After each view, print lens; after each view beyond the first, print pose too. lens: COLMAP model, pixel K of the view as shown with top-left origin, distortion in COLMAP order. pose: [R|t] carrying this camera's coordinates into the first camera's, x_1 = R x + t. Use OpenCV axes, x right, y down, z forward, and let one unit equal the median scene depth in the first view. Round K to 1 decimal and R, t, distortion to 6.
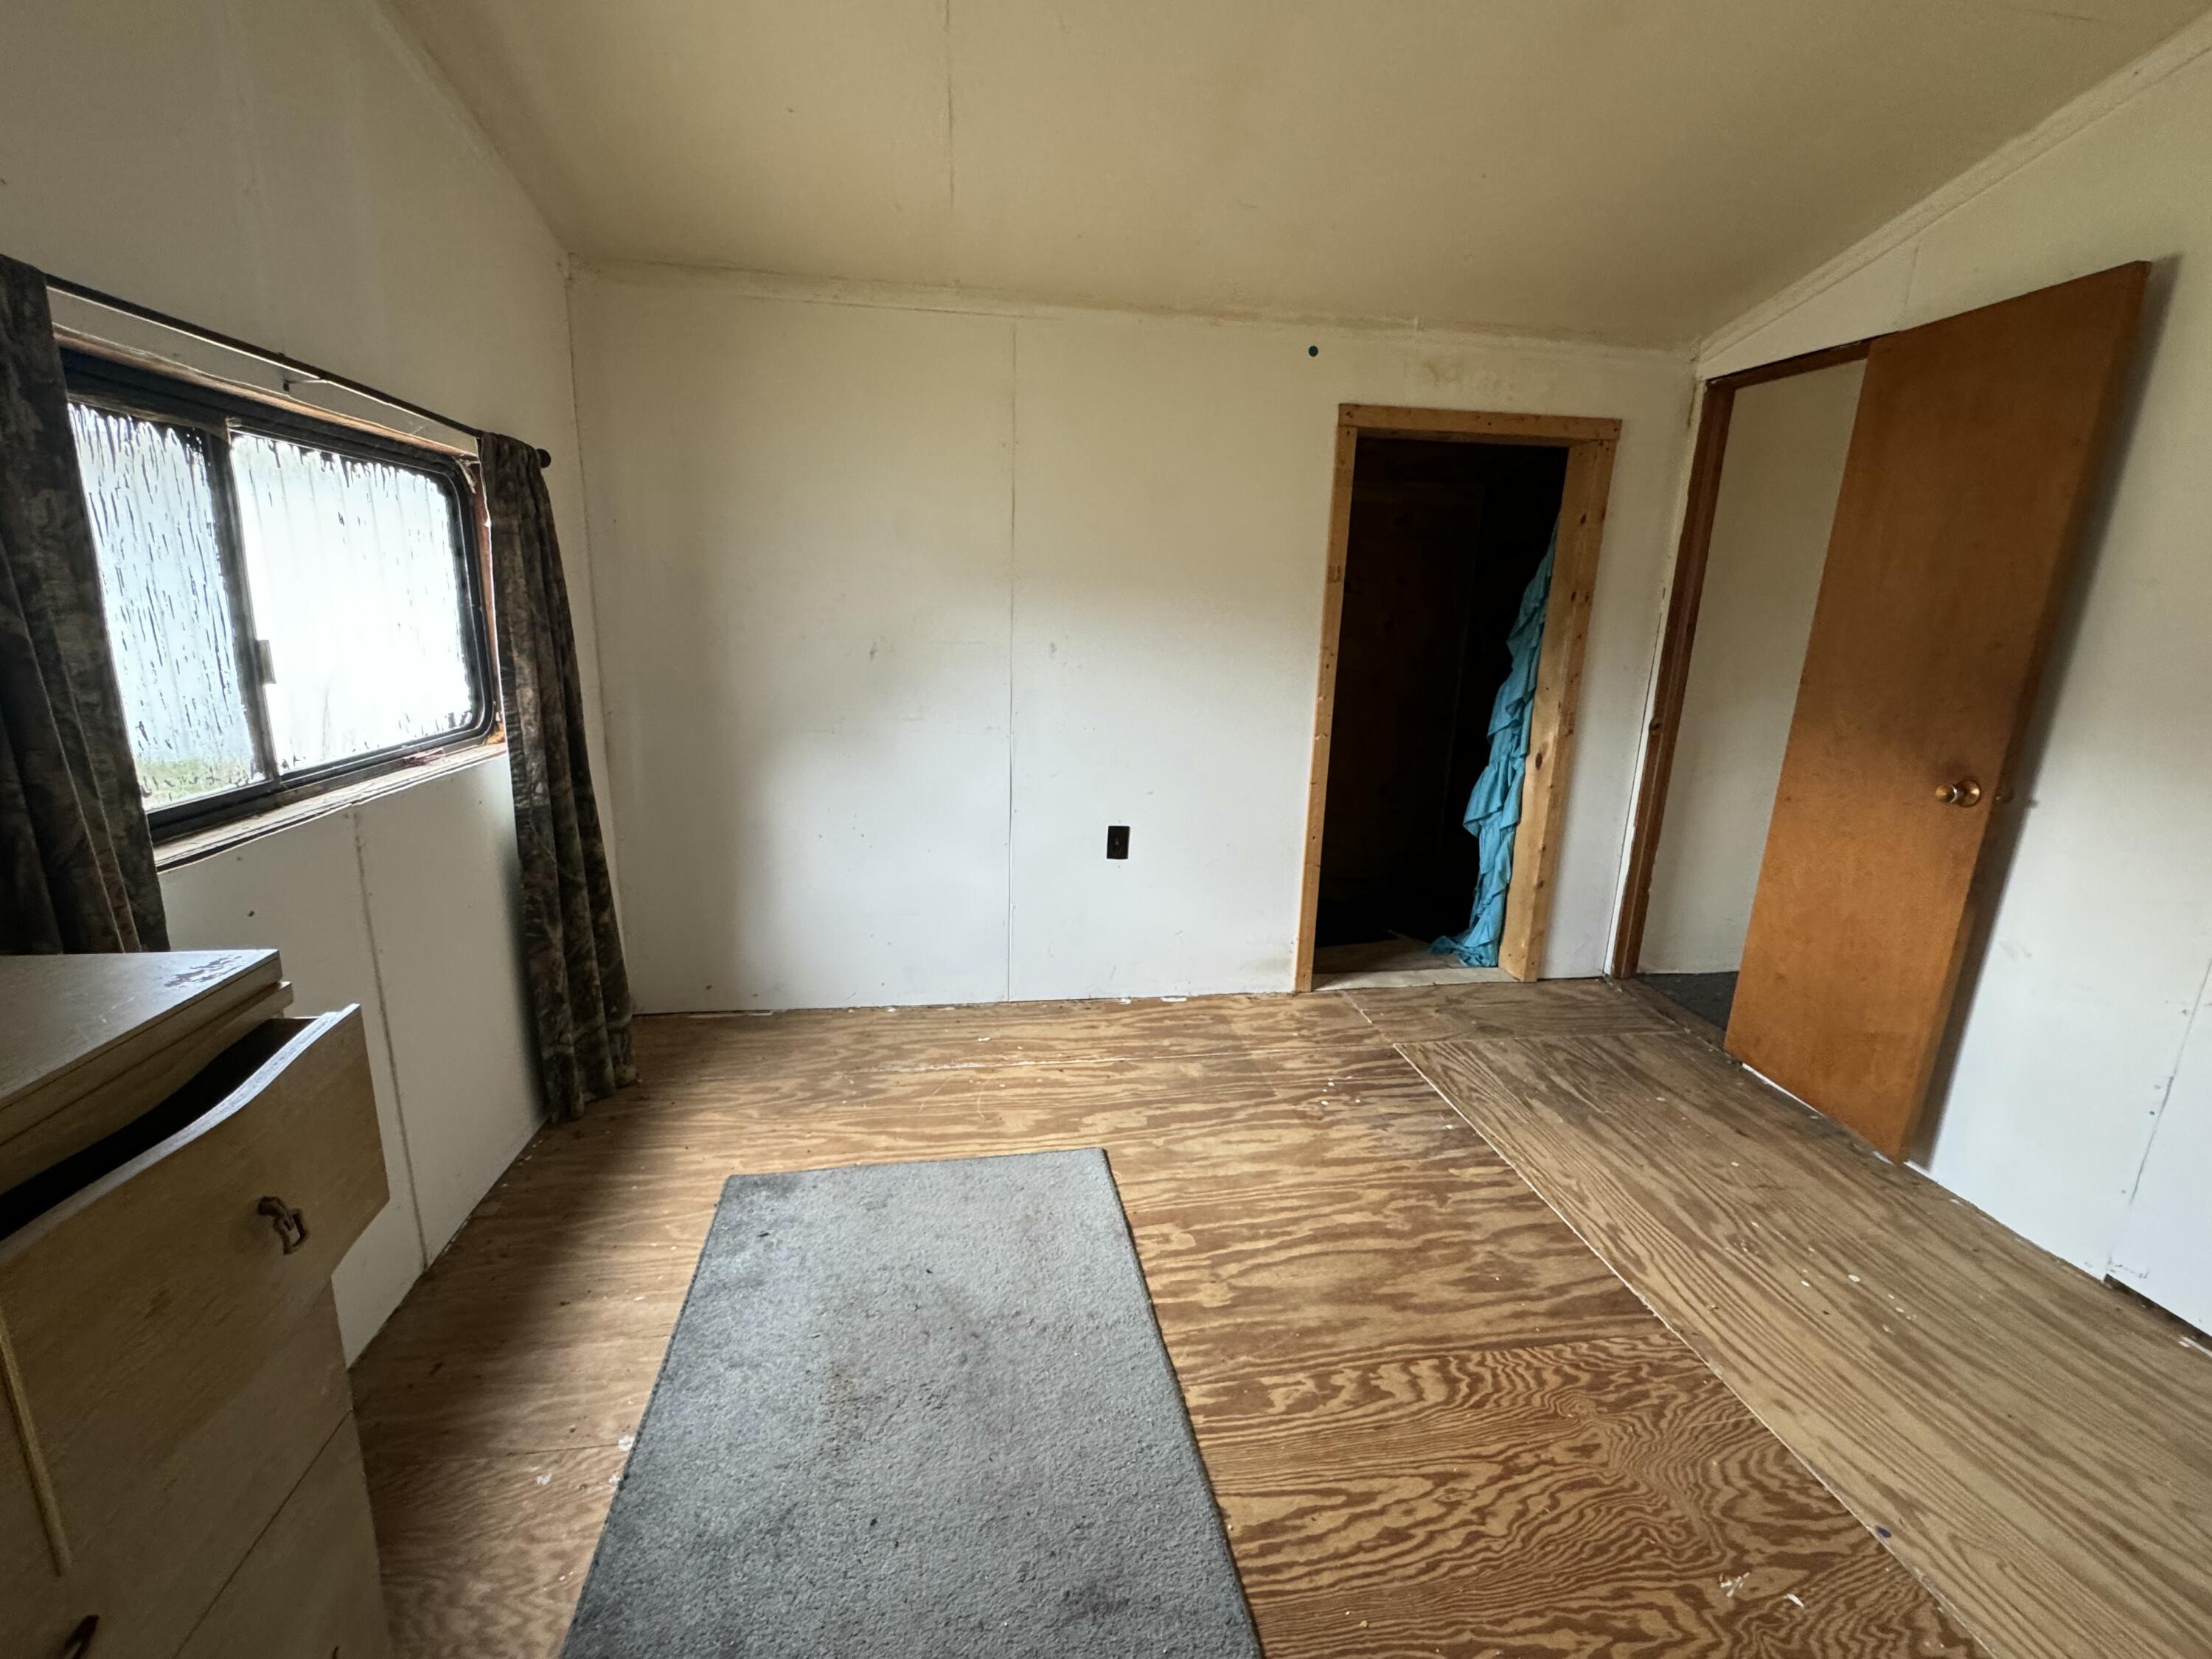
lens RADIAL K [[952.1, 0, 1104.5], [0, 952.1, 828.6], [0, 0, 1]] dist [-0.003076, 0.000613]
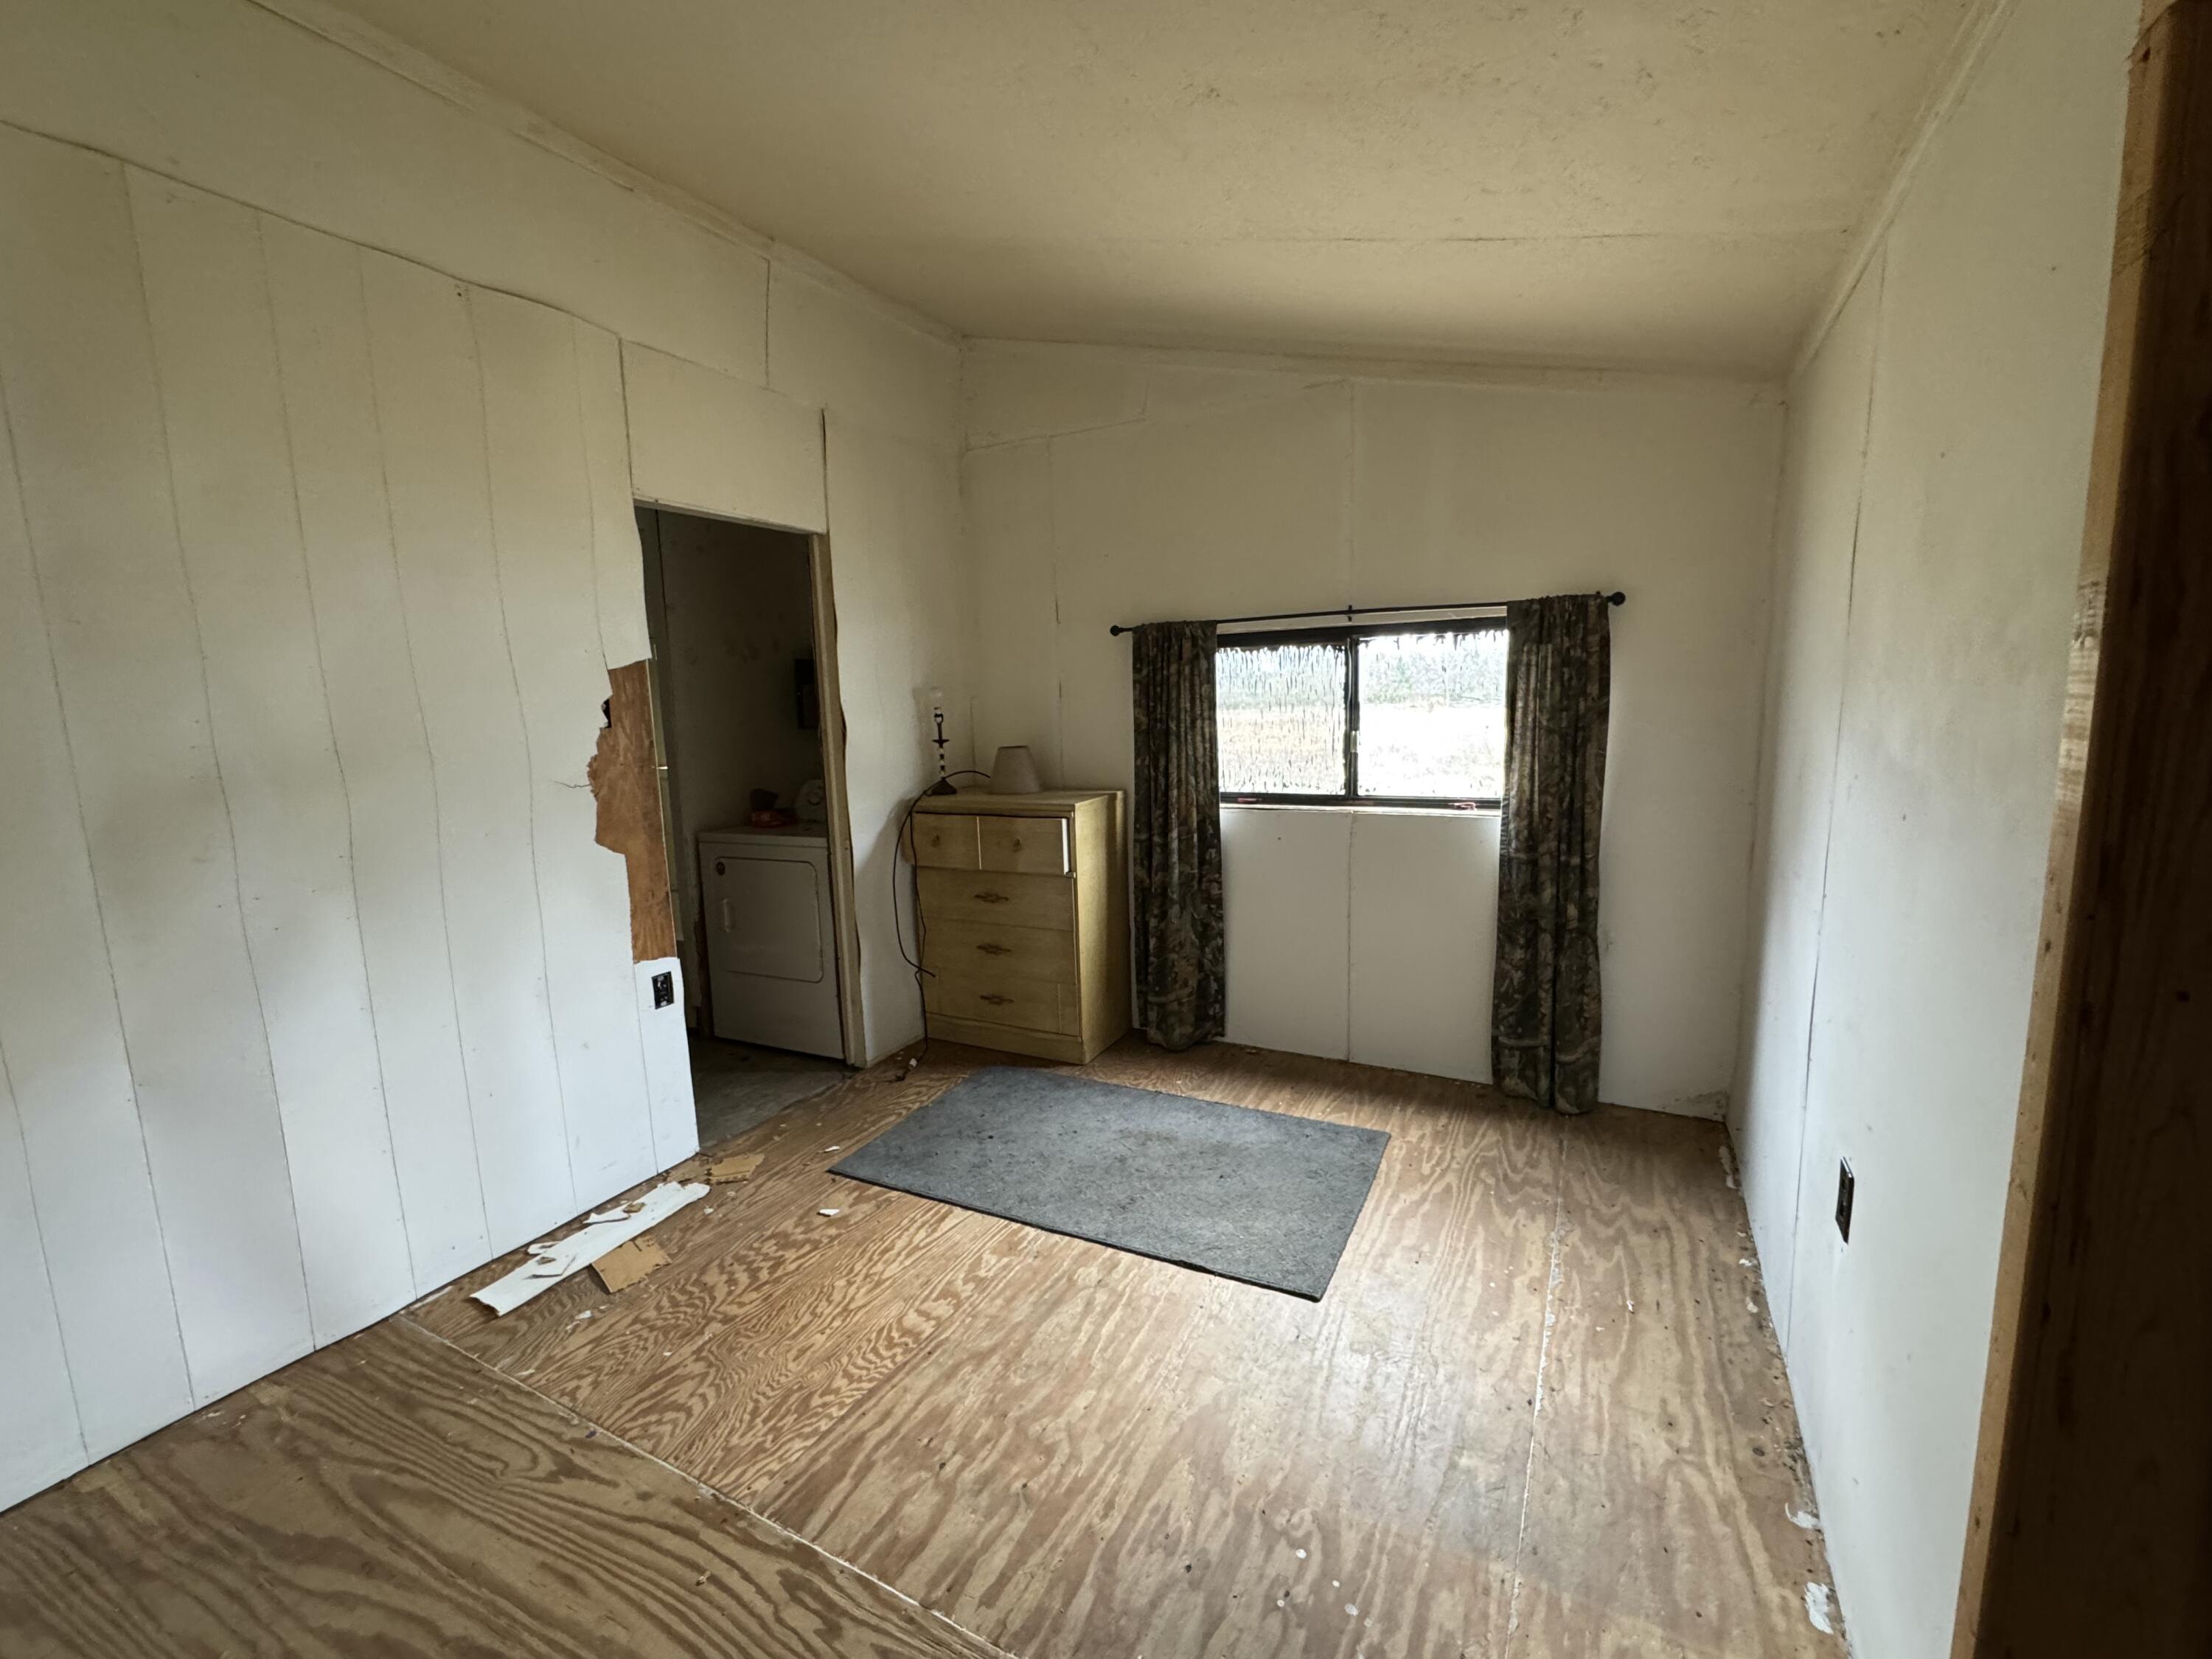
lens RADIAL K [[952.1, 0, 1107.9], [0, 952.1, 835.5], [0, 0, 1]] dist [-0.003076, 0.000613]
pose [[-0.611750, 0.109239, -0.783473, 1.092018], [-0.168839, 0.949566, 0.264230, -0.410828], [0.772823, 0.293923, -0.562453, 1.687147]]
